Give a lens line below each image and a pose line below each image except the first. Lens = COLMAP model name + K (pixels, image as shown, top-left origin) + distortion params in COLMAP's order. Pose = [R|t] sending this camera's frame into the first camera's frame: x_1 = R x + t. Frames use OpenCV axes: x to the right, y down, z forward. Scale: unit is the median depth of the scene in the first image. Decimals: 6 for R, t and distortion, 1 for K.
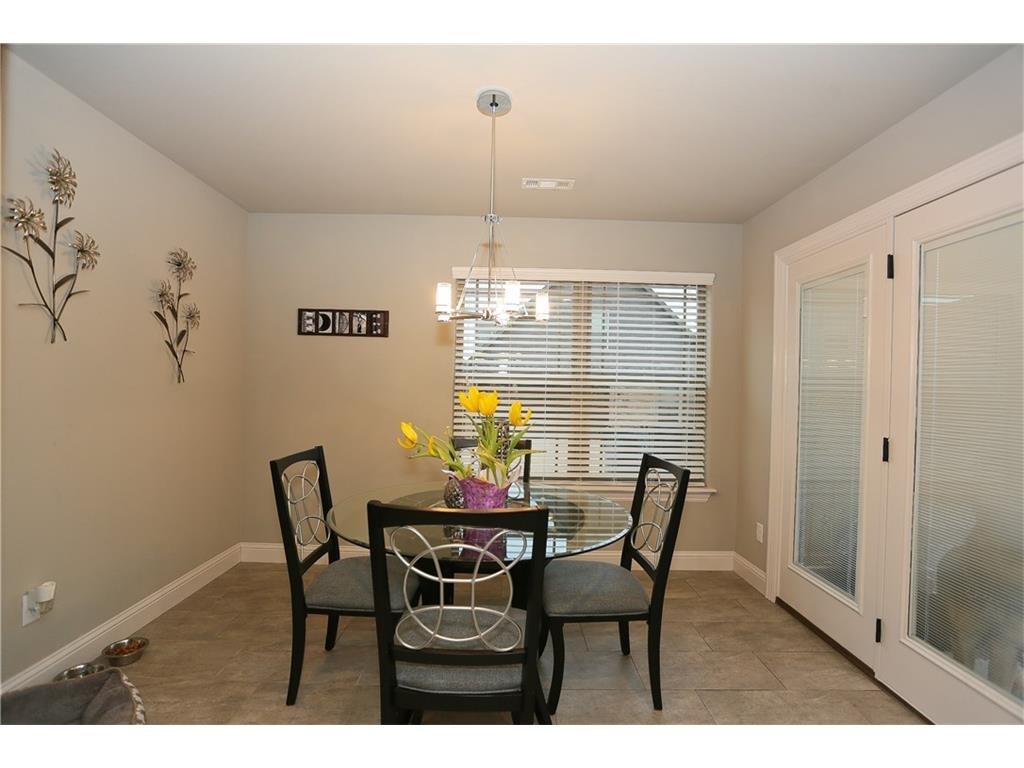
lens RADIAL K [[499.9, 0, 508.2], [0, 499.9, 387.1], [0, 0, 1]] dist [-0.070248, 0.033809]
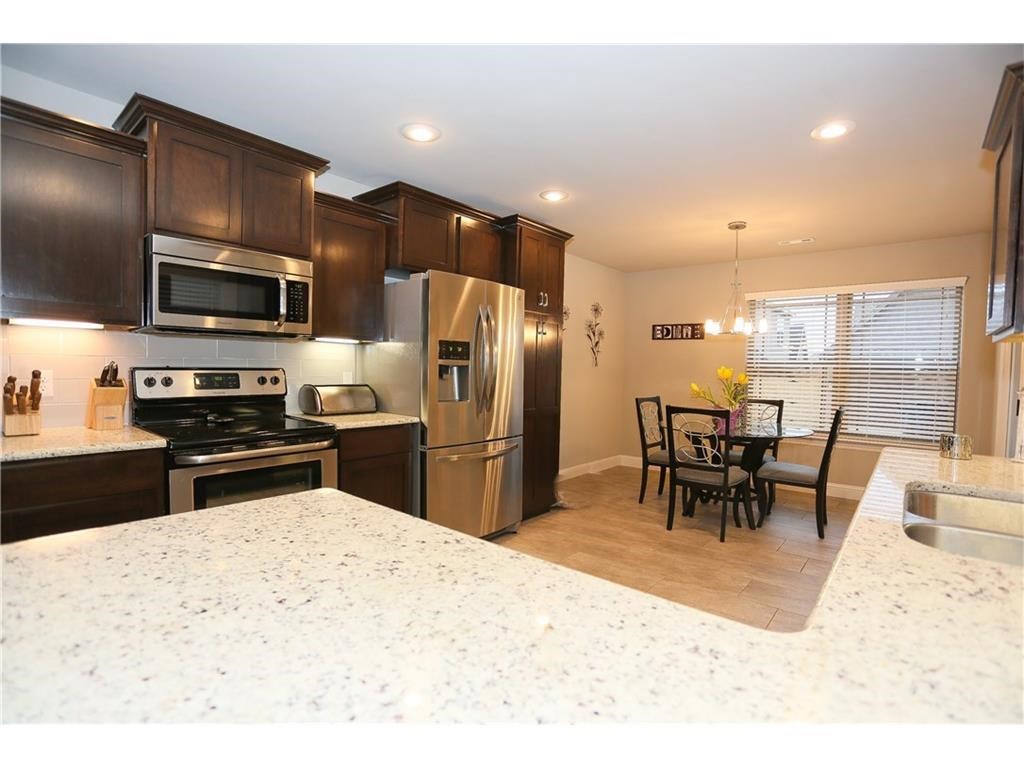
lens RADIAL K [[499.9, 0, 508.2], [0, 499.9, 387.1], [0, 0, 1]] dist [-0.070248, 0.033809]
pose [[0.756856, 0.017676, -0.653343, 0.379873], [-0.003802, 0.999736, 0.022643, 0.027208], [0.653571, -0.014654, 0.756724, -0.747546]]
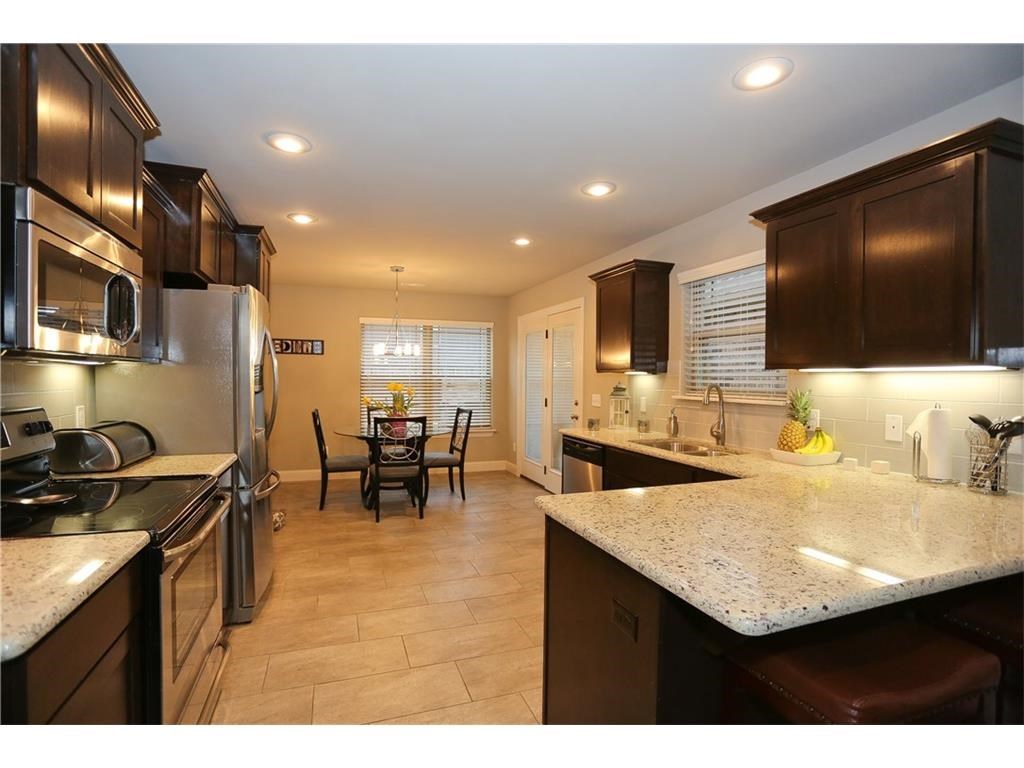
lens RADIAL K [[499.9, 0, 508.2], [0, 499.9, 387.1], [0, 0, 1]] dist [-0.070248, 0.033809]
pose [[0.944604, -0.020123, 0.327596, -0.219772], [0.013377, 0.999650, 0.022833, -0.014799], [-0.327941, -0.017186, 0.944542, -1.052327]]
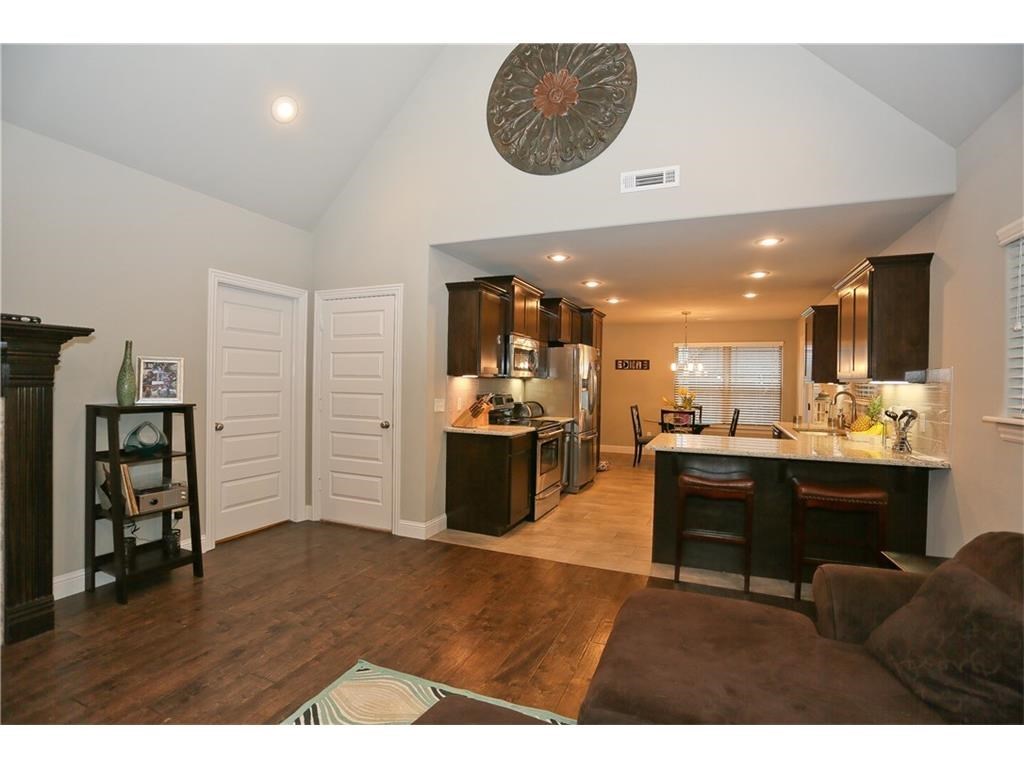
lens RADIAL K [[499.9, 0, 508.2], [0, 499.9, 387.1], [0, 0, 1]] dist [-0.070248, 0.033809]
pose [[0.916549, -0.002980, -0.399912, 0.151701], [0.003440, 0.999994, 0.000435, -0.010310], [0.399909, -0.001774, 0.916553, -1.979724]]
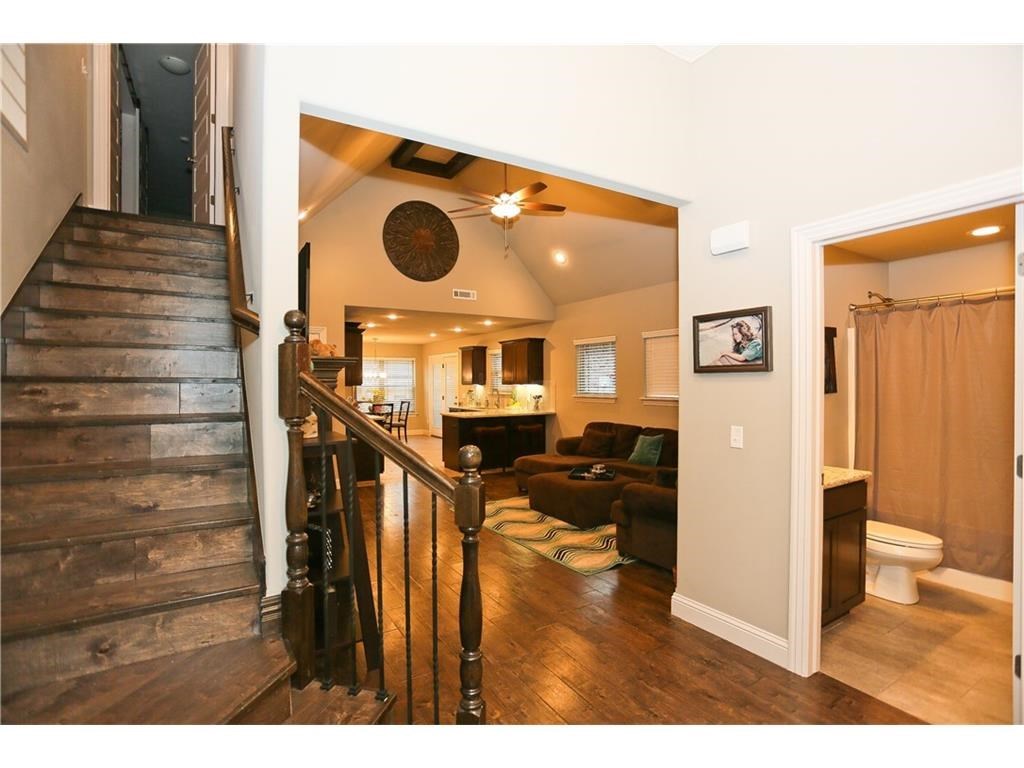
lens RADIAL K [[499.9, 0, 508.2], [0, 499.9, 387.1], [0, 0, 1]] dist [-0.070248, 0.033809]
pose [[0.861520, -0.027728, 0.506966, -1.053320], [0.023122, 0.999614, 0.015380, -0.050917], [-0.507197, -0.001528, 0.861829, -3.048464]]
